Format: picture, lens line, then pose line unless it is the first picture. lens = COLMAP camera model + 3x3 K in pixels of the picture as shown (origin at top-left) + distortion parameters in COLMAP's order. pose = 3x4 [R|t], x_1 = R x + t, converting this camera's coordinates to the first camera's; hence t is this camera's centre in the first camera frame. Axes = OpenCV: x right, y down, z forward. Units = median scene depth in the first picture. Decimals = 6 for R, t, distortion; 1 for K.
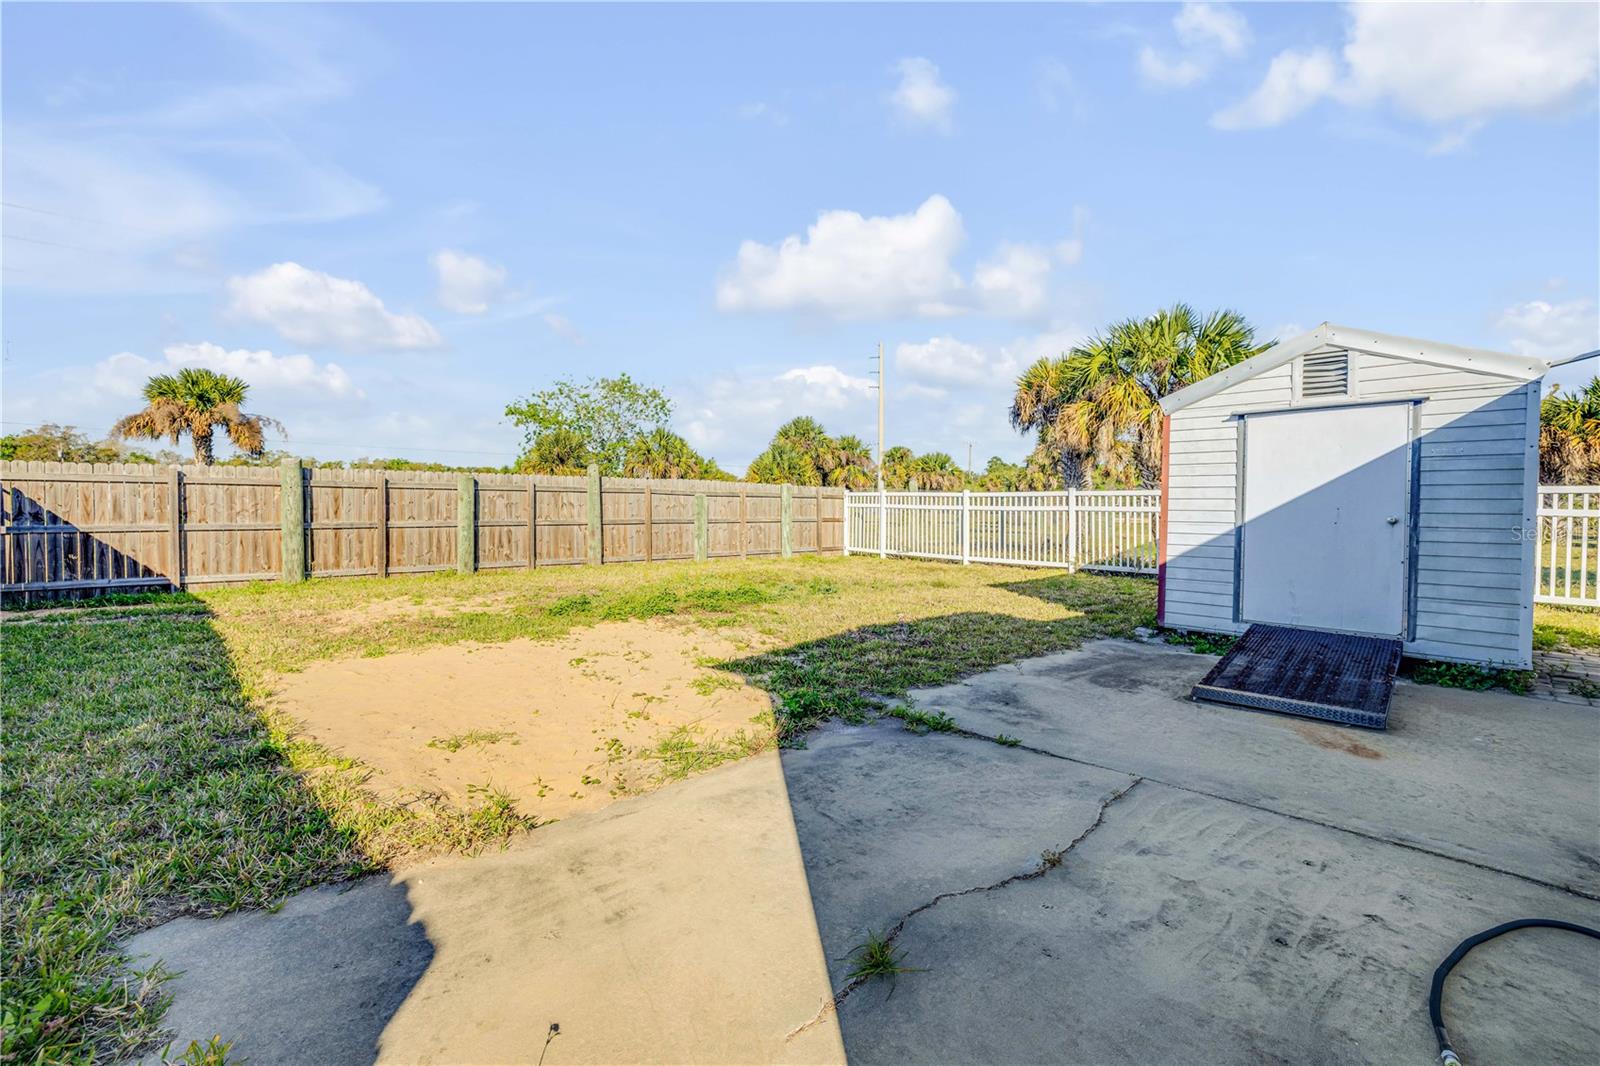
lens RADIAL K [[676.5, 0, 796.1], [0, 676.5, 518.3], [0, 0, 1]] dist [-0.000394, -0.000241]
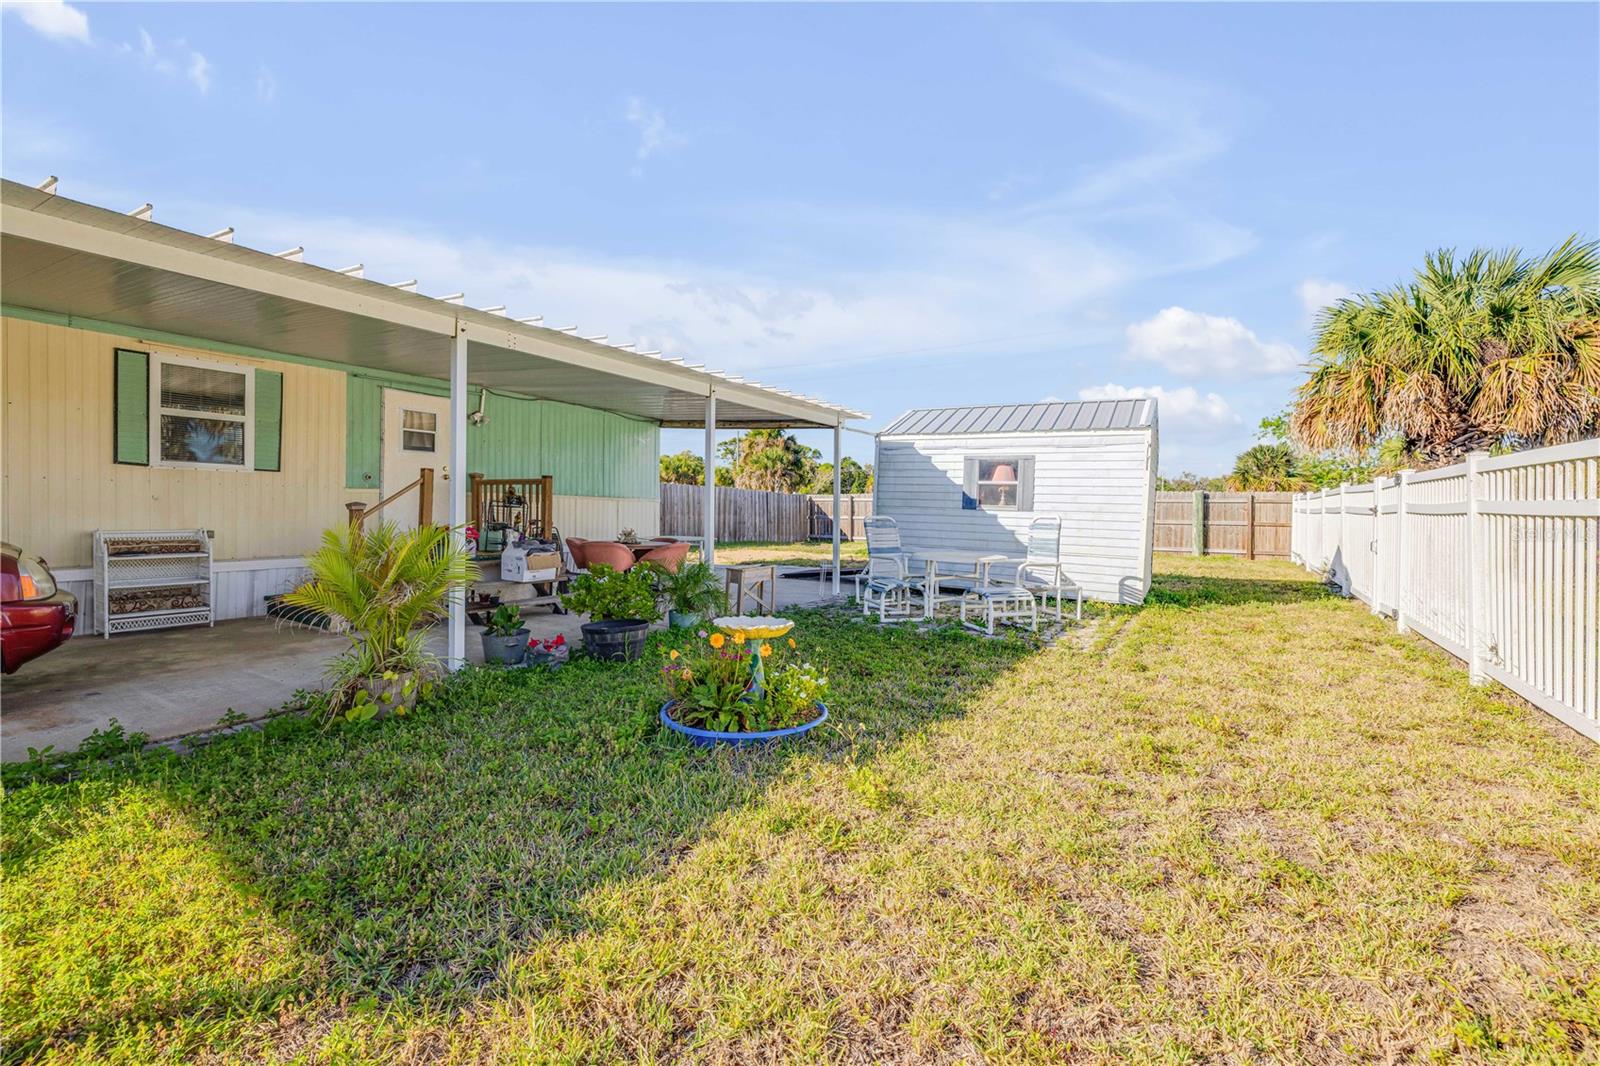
lens RADIAL K [[676.5, 0, 796.1], [0, 676.5, 518.3], [0, 0, 1]] dist [-0.000394, -0.000241]
pose [[0.258000, 0.008086, -0.966111, 1.195792], [-0.026108, 0.999658, 0.001394, 0.013054], [0.965792, 0.024864, 0.258123, 0.085998]]
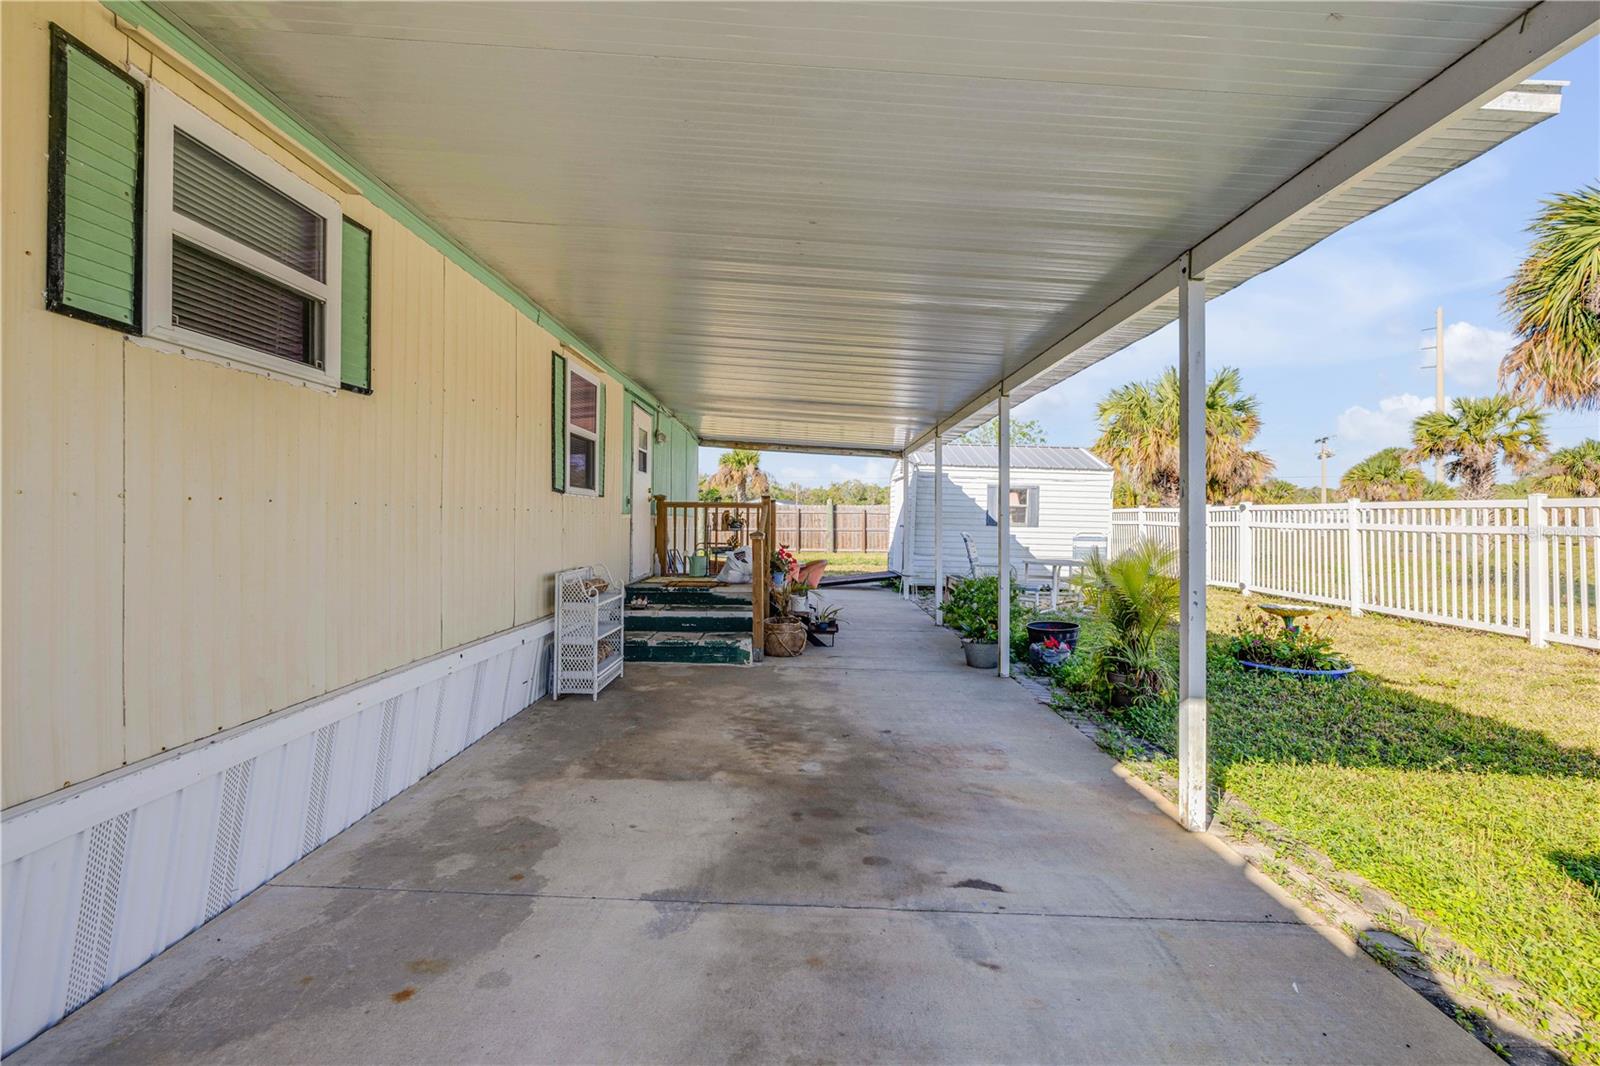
lens RADIAL K [[676.5, 0, 796.1], [0, 676.5, 518.3], [0, 0, 1]] dist [-0.000394, -0.000241]
pose [[0.722278, -0.003208, -0.691596, 0.989315], [-0.012484, 0.999766, -0.017675, 0.009182], [0.691491, 0.021400, 0.722068, -0.442127]]
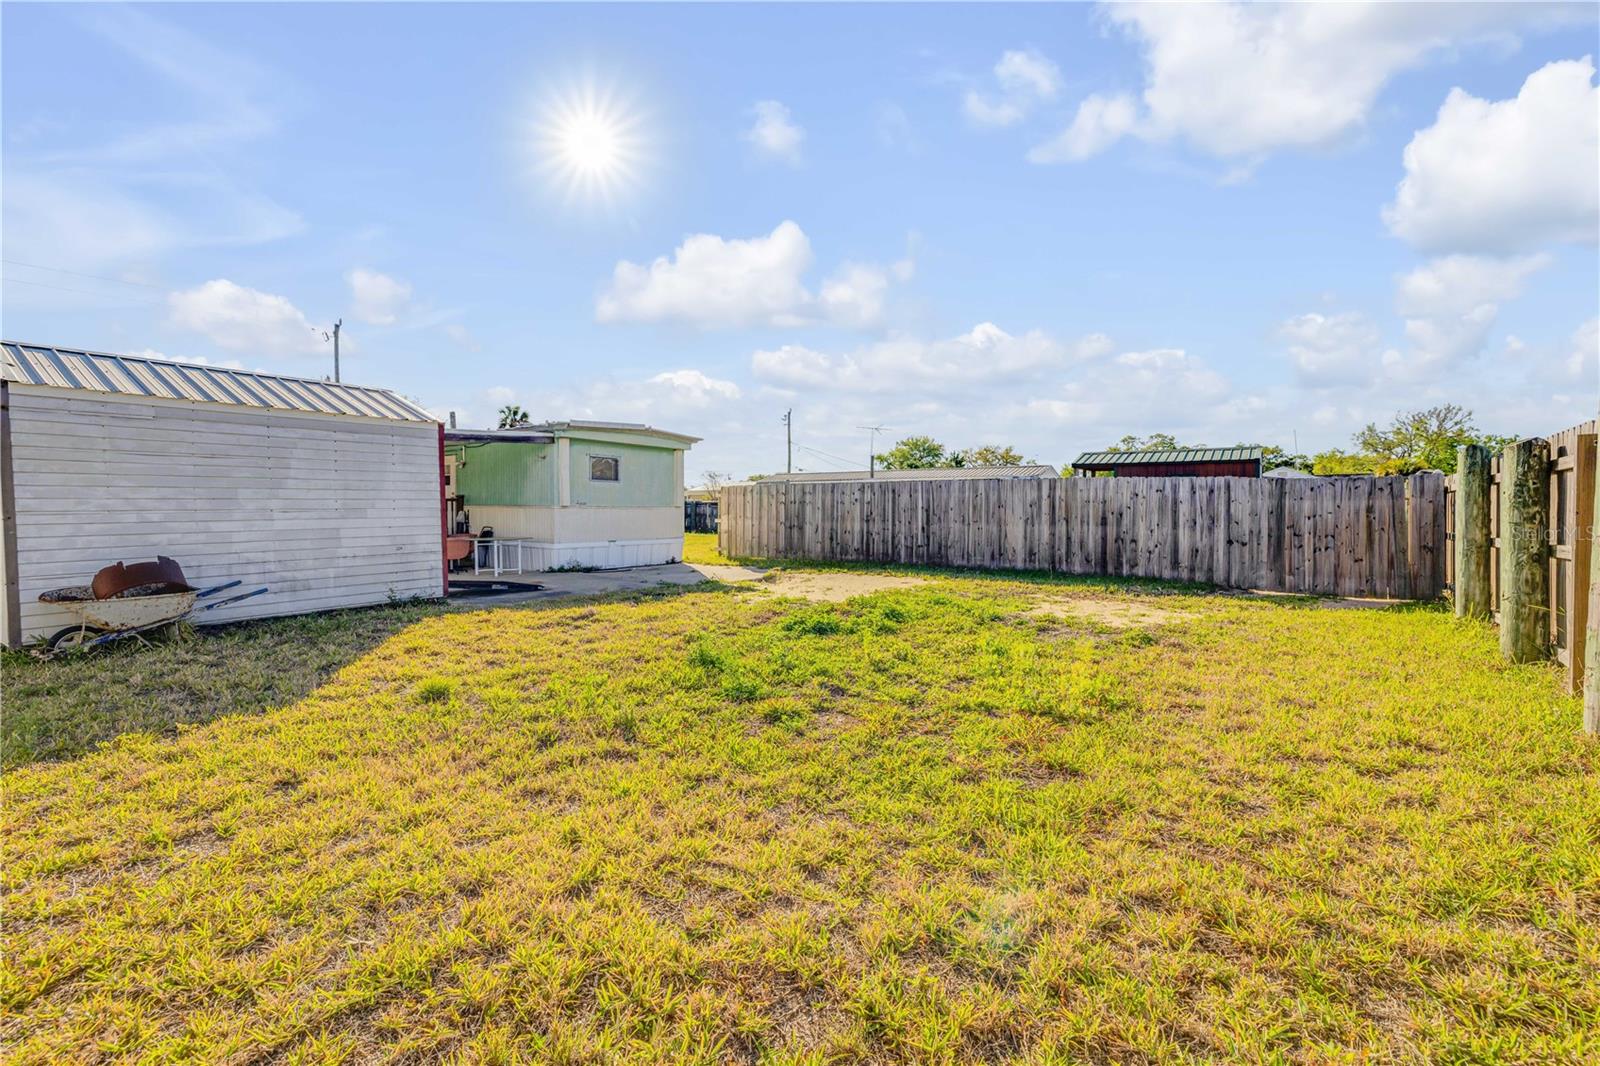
lens RADIAL K [[676.5, 0, 796.1], [0, 676.5, 518.3], [0, 0, 1]] dist [-0.000394, -0.000241]
pose [[-0.980691, -0.003539, -0.195533, 0.067445], [-0.008298, 0.999689, 0.023526, -0.019587], [0.195389, 0.024694, -0.980415, 1.273090]]
